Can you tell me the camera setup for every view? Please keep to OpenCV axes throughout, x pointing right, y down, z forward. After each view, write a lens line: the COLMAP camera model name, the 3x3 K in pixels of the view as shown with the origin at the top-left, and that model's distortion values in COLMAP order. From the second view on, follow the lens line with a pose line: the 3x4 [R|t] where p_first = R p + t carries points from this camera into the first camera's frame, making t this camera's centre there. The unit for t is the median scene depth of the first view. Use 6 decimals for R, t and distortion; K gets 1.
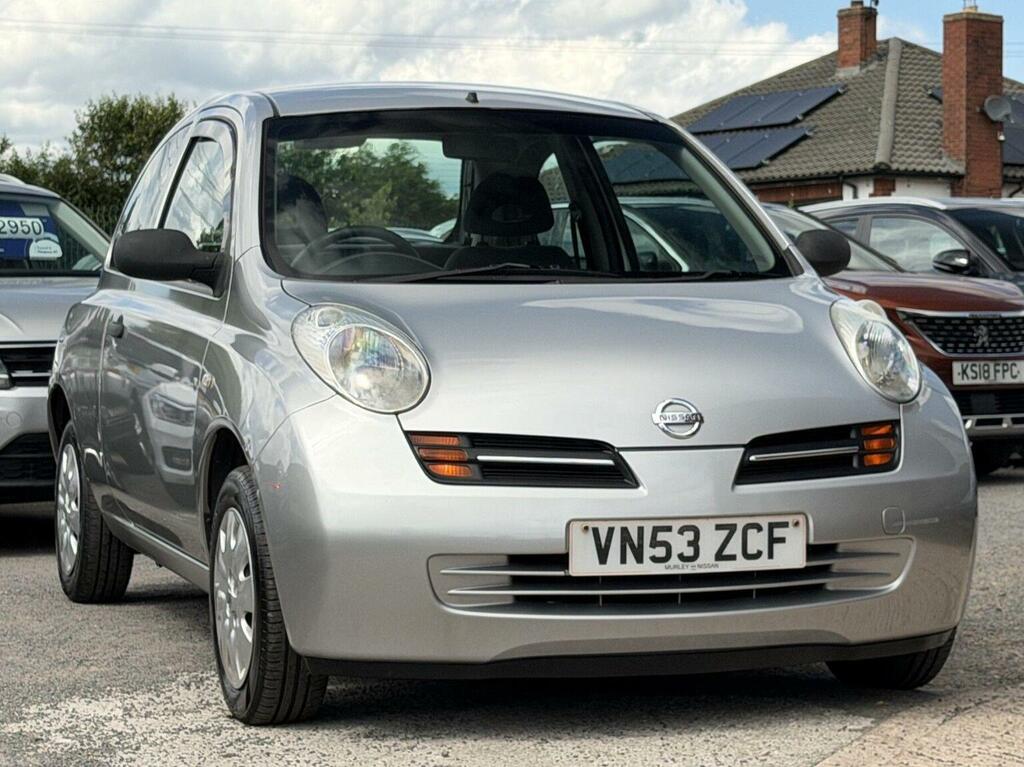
lens RADIAL K [[2908.6, 0, 507.2], [0, 2908.6, 377.0], [0, 0, 1]] dist [0.132349, 0.000000]
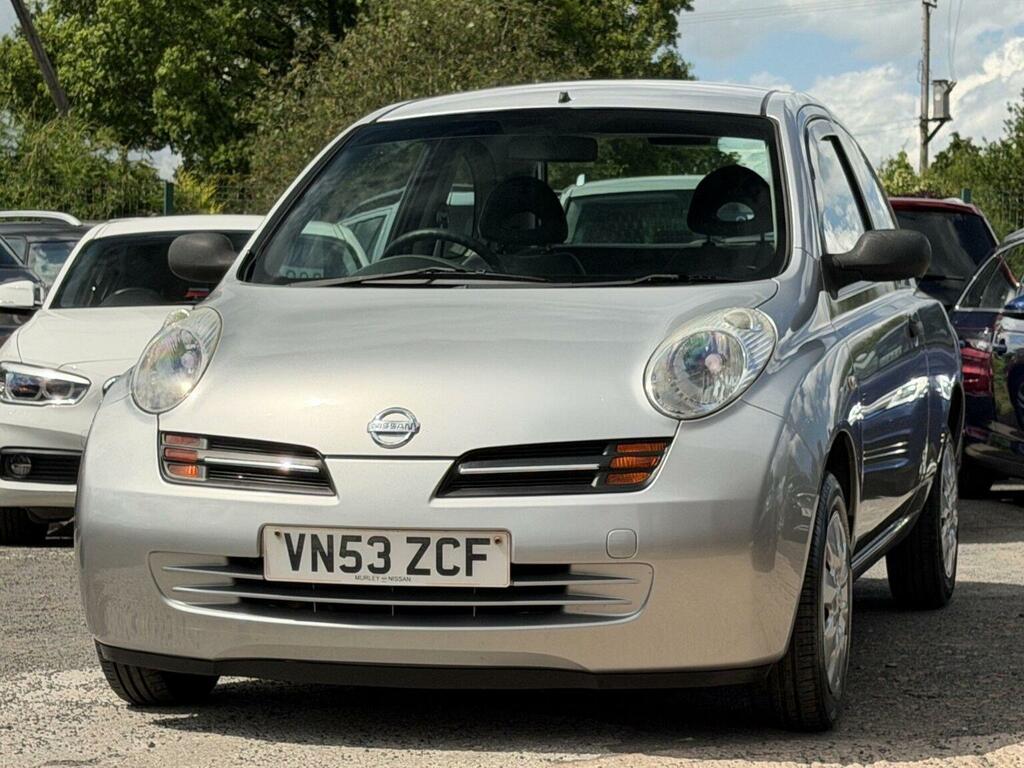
lens RADIAL K [[2908.6, 0, 508.0], [0, 2908.6, 387.3], [0, 0, 1]] dist [0.132349, 0.000000]
pose [[0.839373, 0.025873, -0.542940, 0.630619], [-0.021489, 0.999665, 0.014415, -0.014438], [0.543131, -0.000432, 0.839648, 0.198699]]
